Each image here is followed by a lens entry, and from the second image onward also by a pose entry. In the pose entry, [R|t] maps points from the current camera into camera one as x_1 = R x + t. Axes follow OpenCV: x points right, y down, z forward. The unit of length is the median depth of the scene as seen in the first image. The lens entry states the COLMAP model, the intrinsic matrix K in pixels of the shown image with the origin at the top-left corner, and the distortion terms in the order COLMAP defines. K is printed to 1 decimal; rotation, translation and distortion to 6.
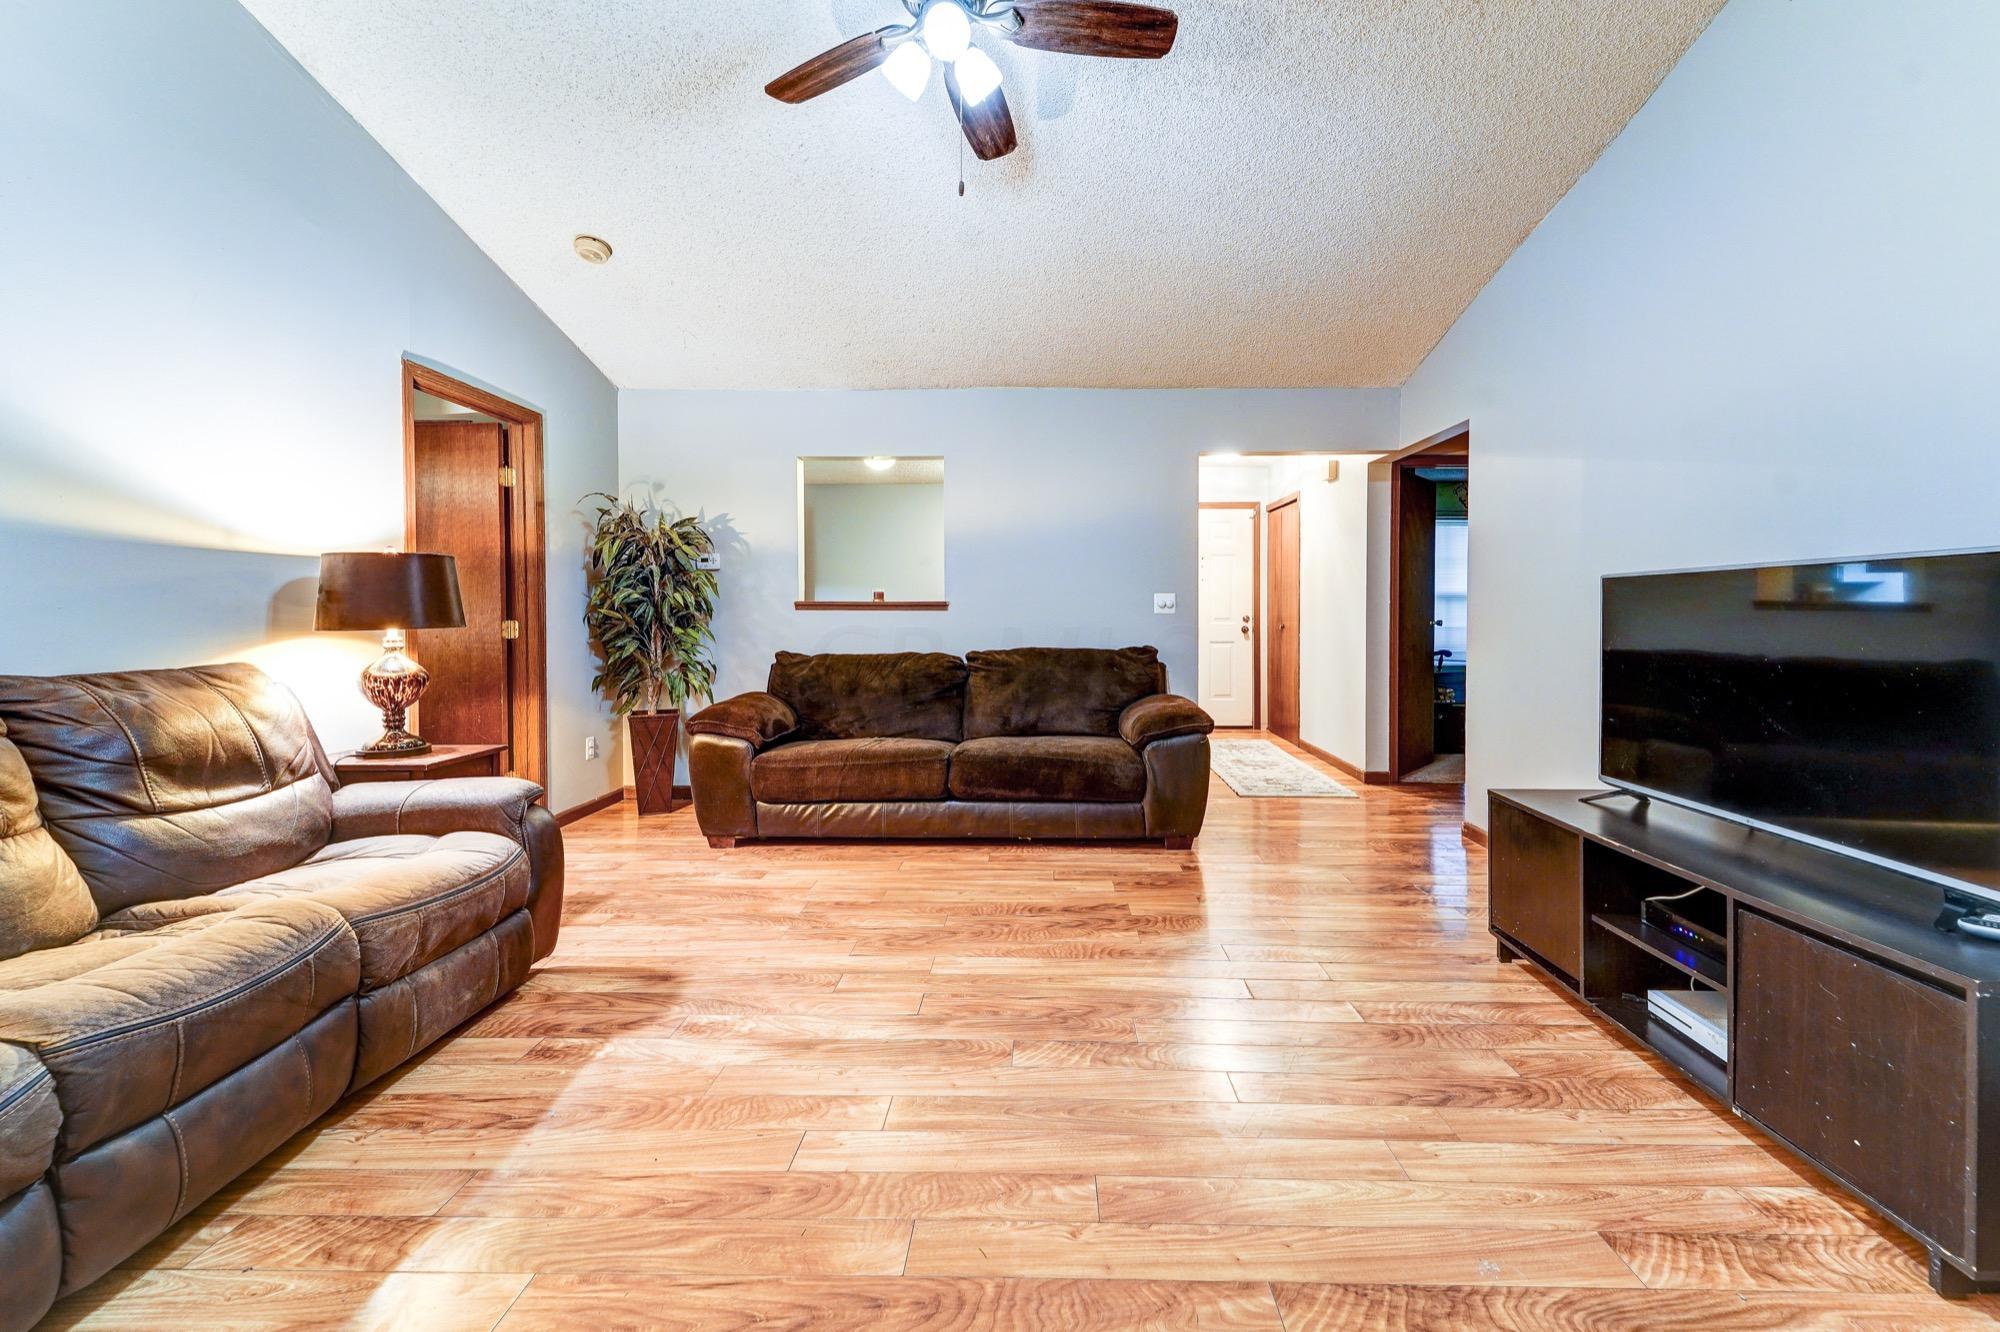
lens RADIAL K [[797.1, 0, 997.6], [0, 797.1, 634.3], [0, 0, 1]] dist [0.014655, -0.006441]
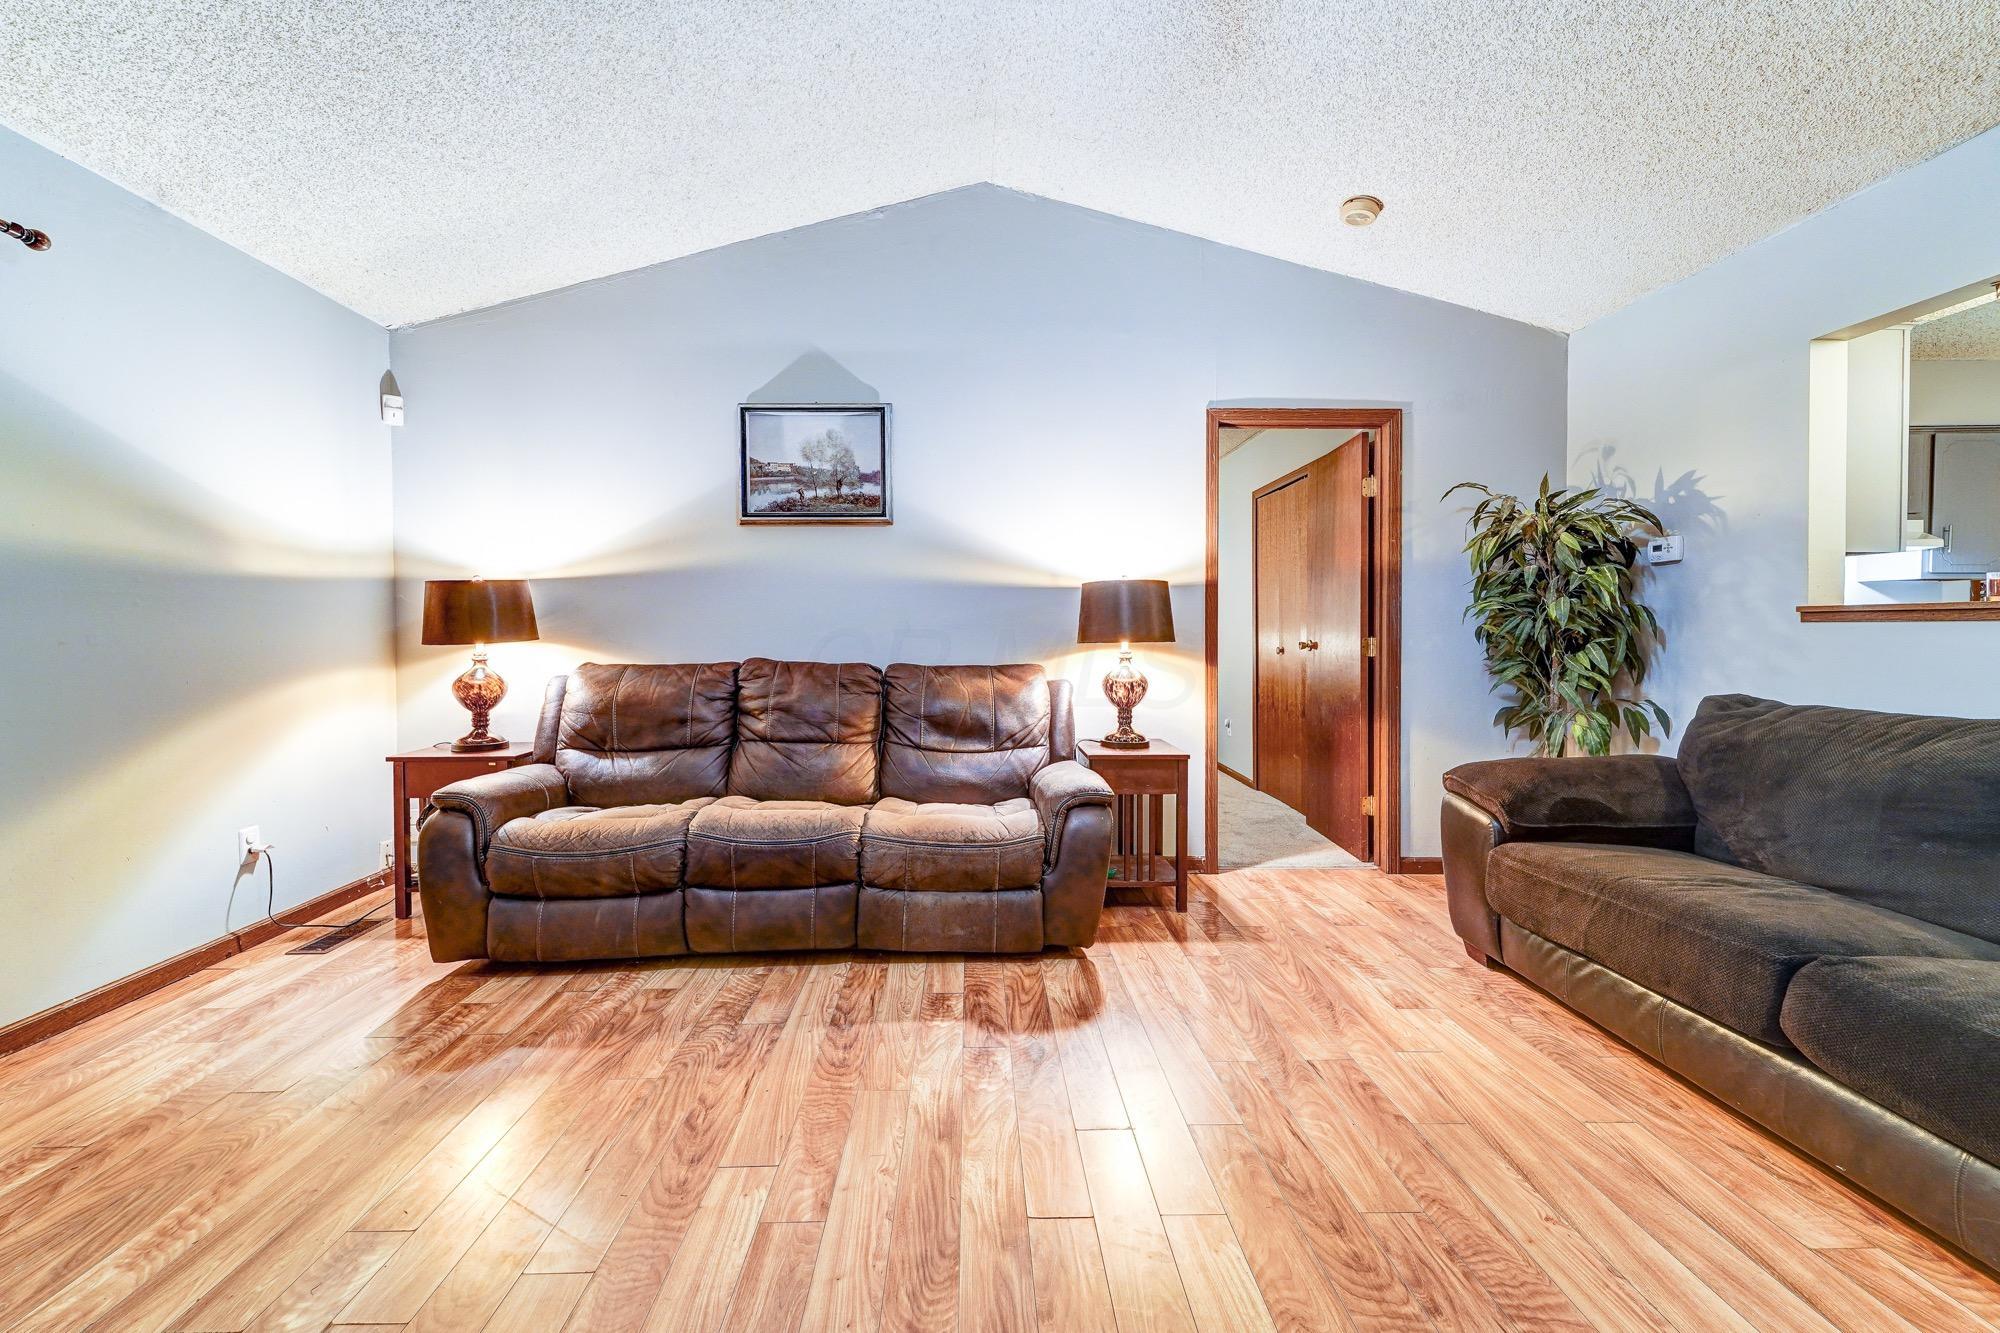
lens RADIAL K [[797.1, 0, 997.6], [0, 797.1, 634.8], [0, 0, 1]] dist [0.014655, -0.006441]
pose [[0.080071, 0.006642, -0.996767, 0.563345], [-0.022320, 0.999739, 0.004869, -0.025611], [0.996539, 0.021858, 0.080199, 0.885412]]
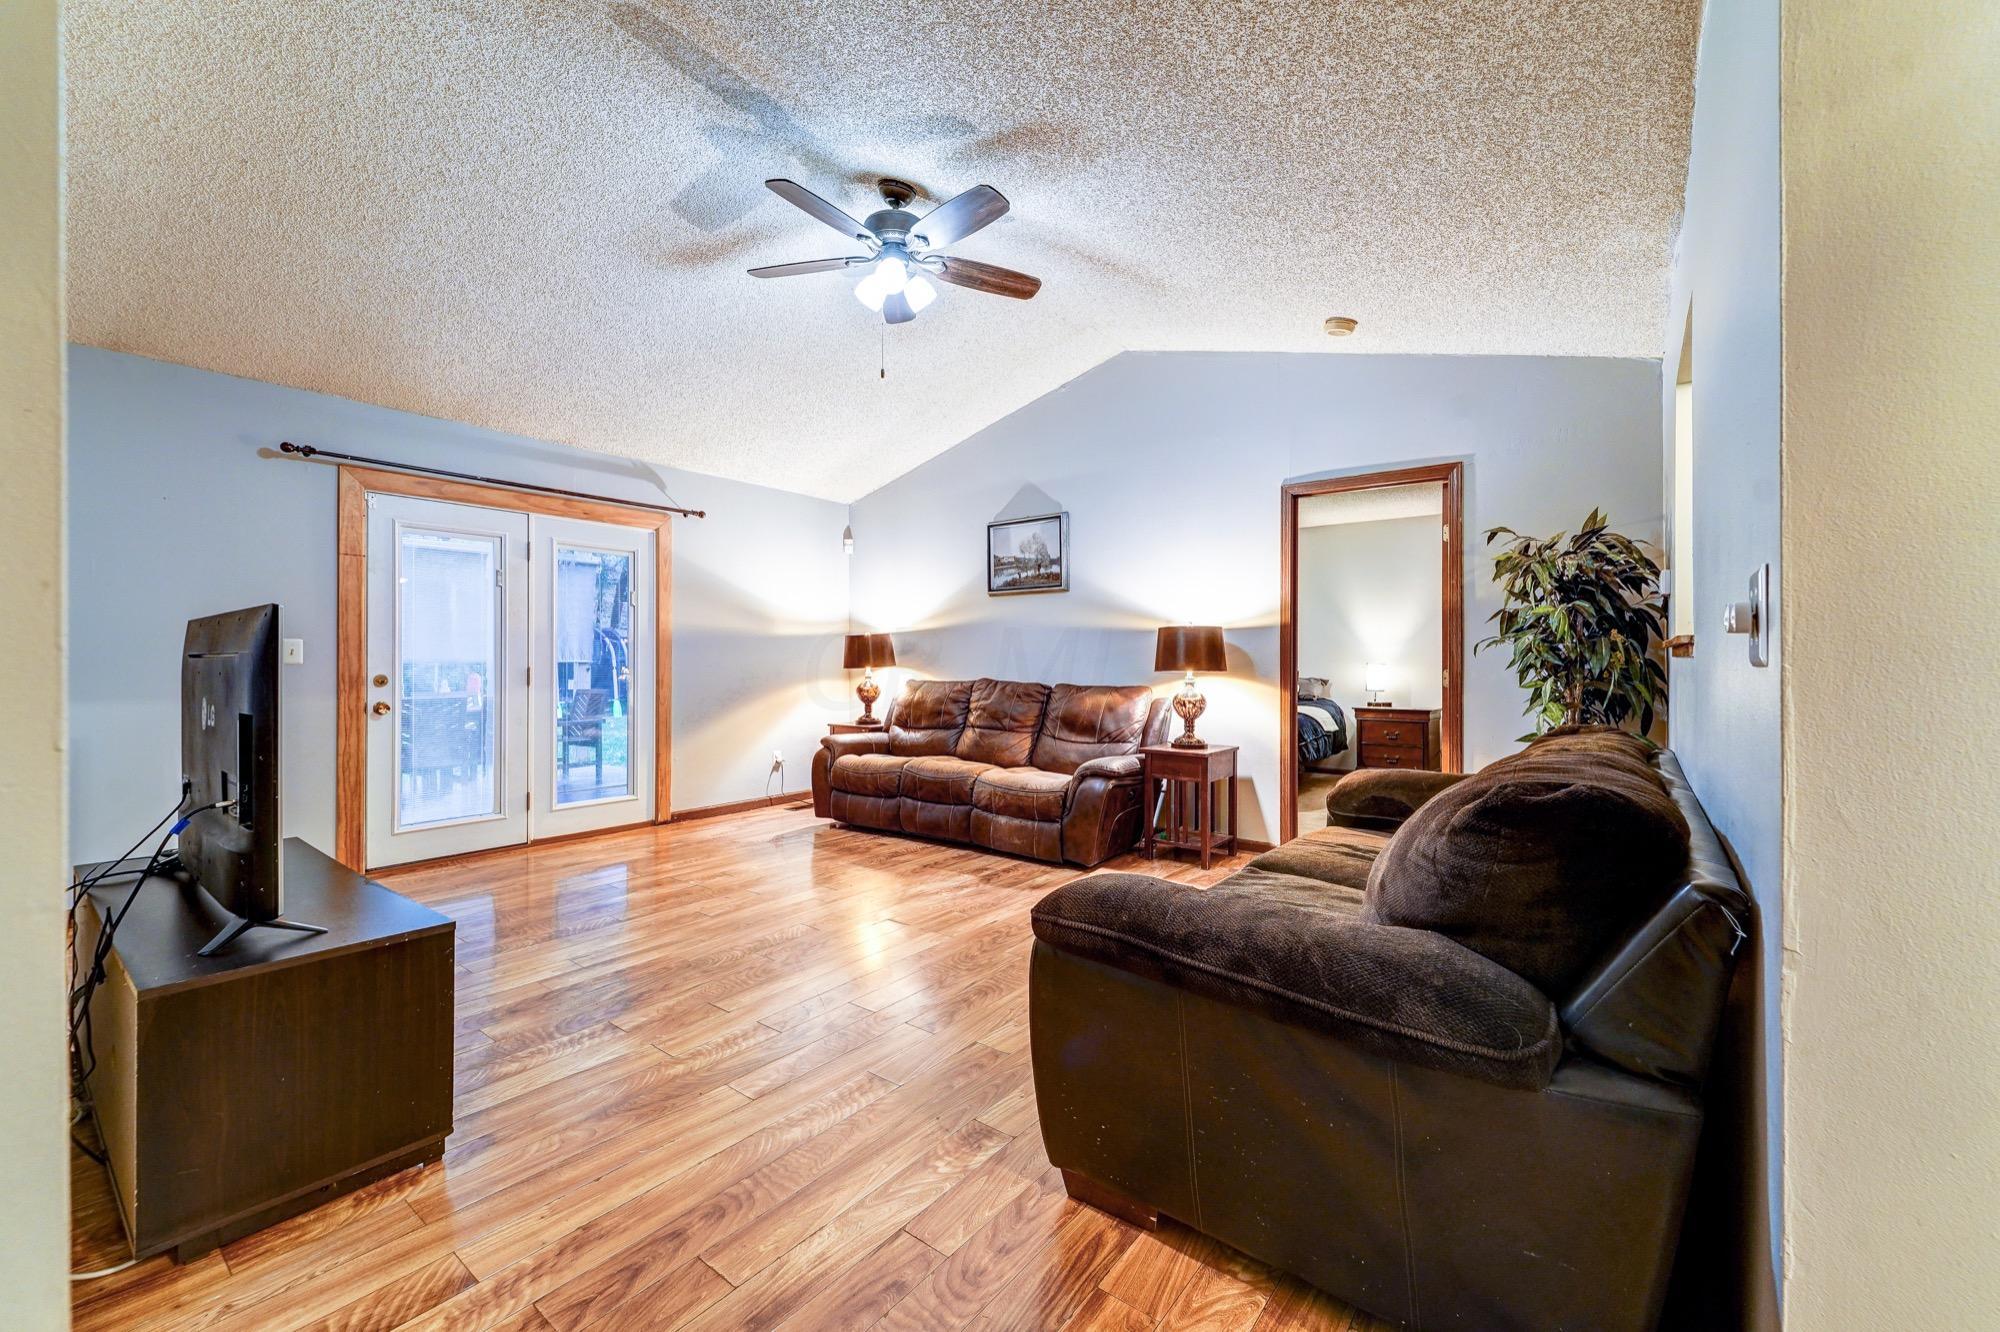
lens RADIAL K [[797.1, 0, 997.6], [0, 797.1, 634.3], [0, 0, 1]] dist [0.014655, -0.006441]
pose [[-0.568129, -0.028598, -0.822442, 1.052393], [-0.021661, 0.999569, -0.019794, -0.052769], [0.822654, 0.006569, -0.568504, 2.013684]]
